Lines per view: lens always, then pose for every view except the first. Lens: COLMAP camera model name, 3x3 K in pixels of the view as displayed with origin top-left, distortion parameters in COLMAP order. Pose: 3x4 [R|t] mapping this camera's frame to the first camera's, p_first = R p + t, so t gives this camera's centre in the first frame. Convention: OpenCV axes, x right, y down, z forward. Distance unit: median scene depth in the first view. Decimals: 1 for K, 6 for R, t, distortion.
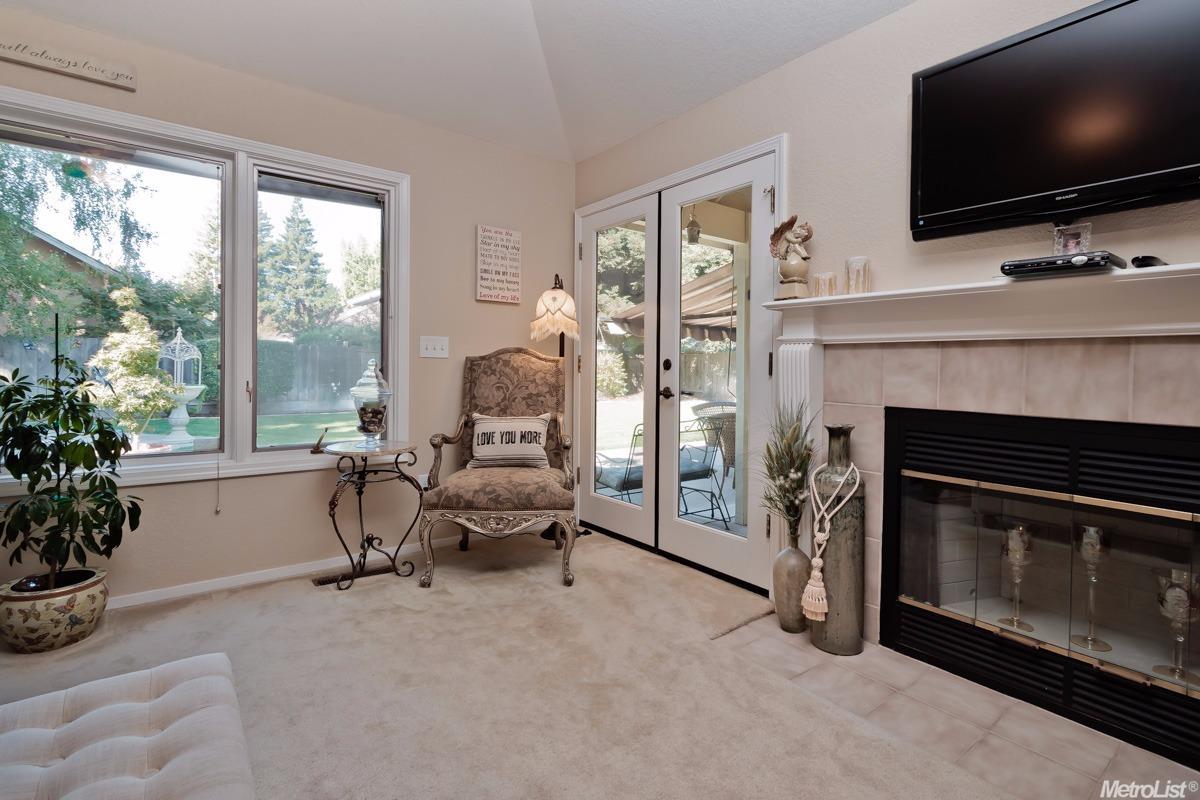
lens RADIAL K [[572.5, 0, 599.0], [0, 572.5, 375.2], [0, 0, 1]] dist [0.002738, 0.000119]
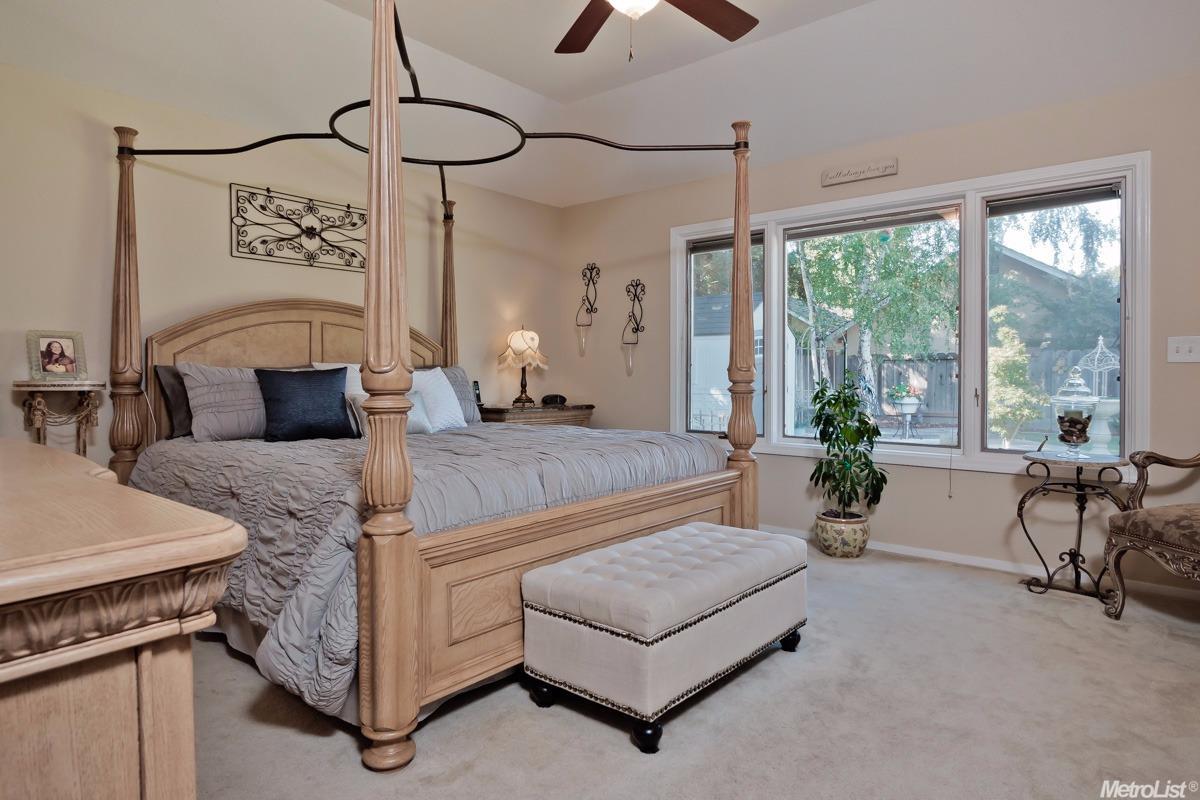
lens RADIAL K [[715.8, 0, 591.2], [0, 715.8, 372.7], [0, 0, 1]] dist [0.000624, -0.001330]
pose [[0.177543, -0.016879, -0.983968, 0.794104], [-0.007305, 0.999803, -0.018468, 0.012597], [0.984086, 0.010467, 0.177385, -0.012534]]
